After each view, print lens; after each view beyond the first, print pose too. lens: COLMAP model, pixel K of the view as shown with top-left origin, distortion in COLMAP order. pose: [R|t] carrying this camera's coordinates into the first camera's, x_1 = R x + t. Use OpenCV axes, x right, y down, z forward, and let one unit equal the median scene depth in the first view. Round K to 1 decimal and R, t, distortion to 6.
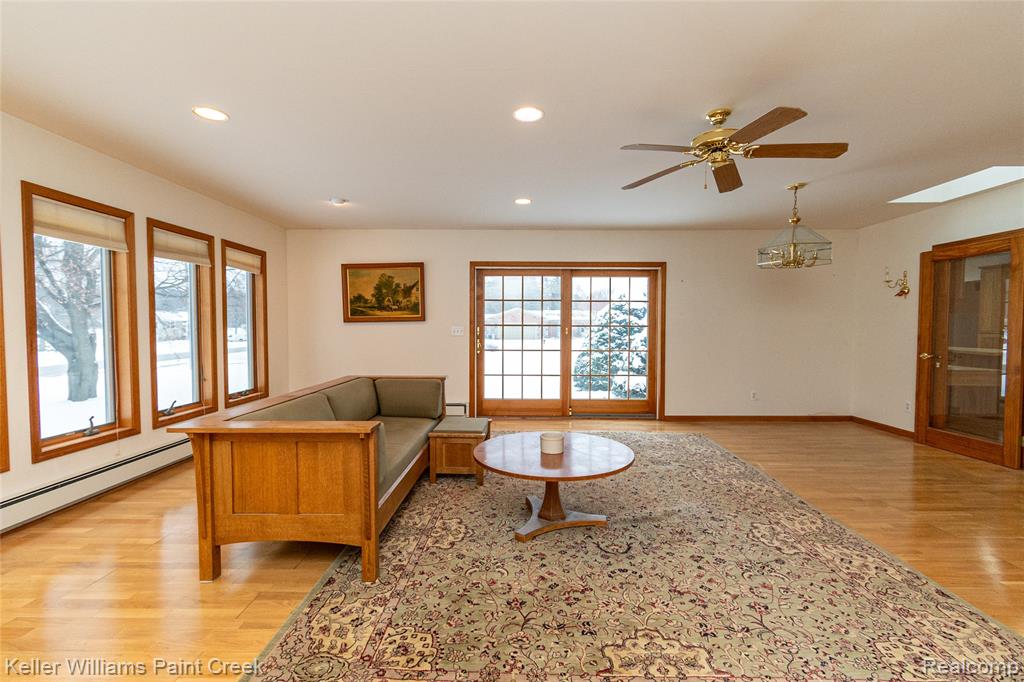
lens RADIAL K [[452.6, 0, 512.0], [0, 452.6, 341.0], [0, 0, 1]] dist [0.000528, 0.000057]
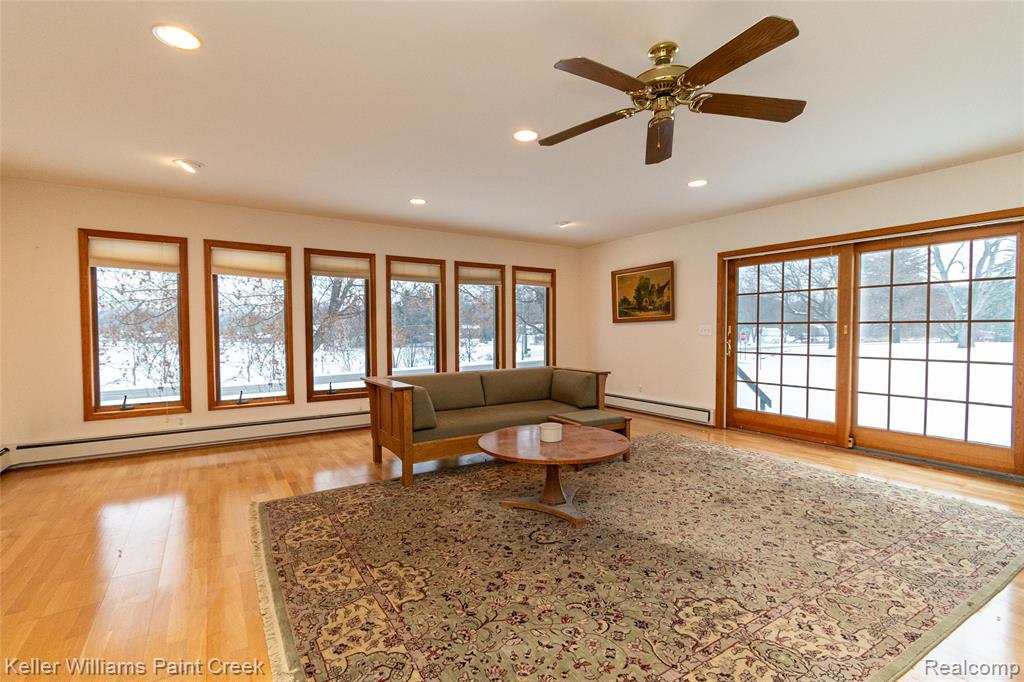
lens RADIAL K [[460.1, 0, 512.0], [0, 460.1, 341.0], [0, 0, 1]] dist [0.000713, 0.000192]
pose [[0.558294, 0.015724, -0.829494, 0.482228], [-0.022273, 0.999744, 0.003961, 0.005192], [0.829344, 0.016264, 0.558501, 0.165233]]
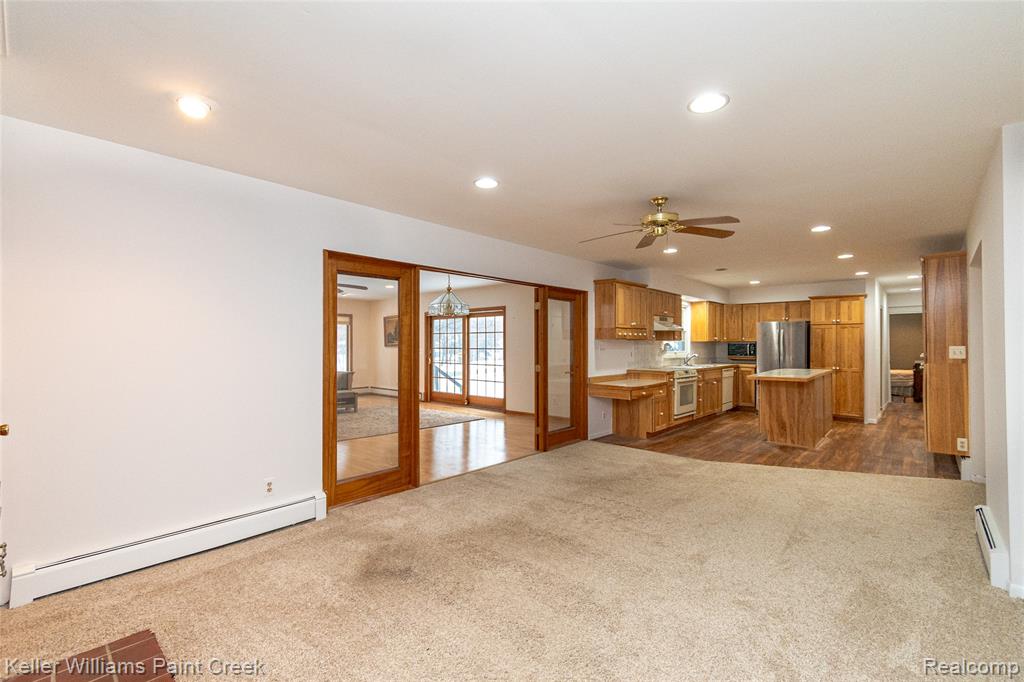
lens RADIAL K [[452.6, 0, 512.0], [0, 452.6, 341.0], [0, 0, 1]] dist [0.000528, 0.000057]
pose [[0.743515, -0.010242, -0.668640, 1.476325], [-0.019990, 0.999095, -0.037533, -0.004072], [0.668420, 0.041272, 0.742638, -0.094722]]
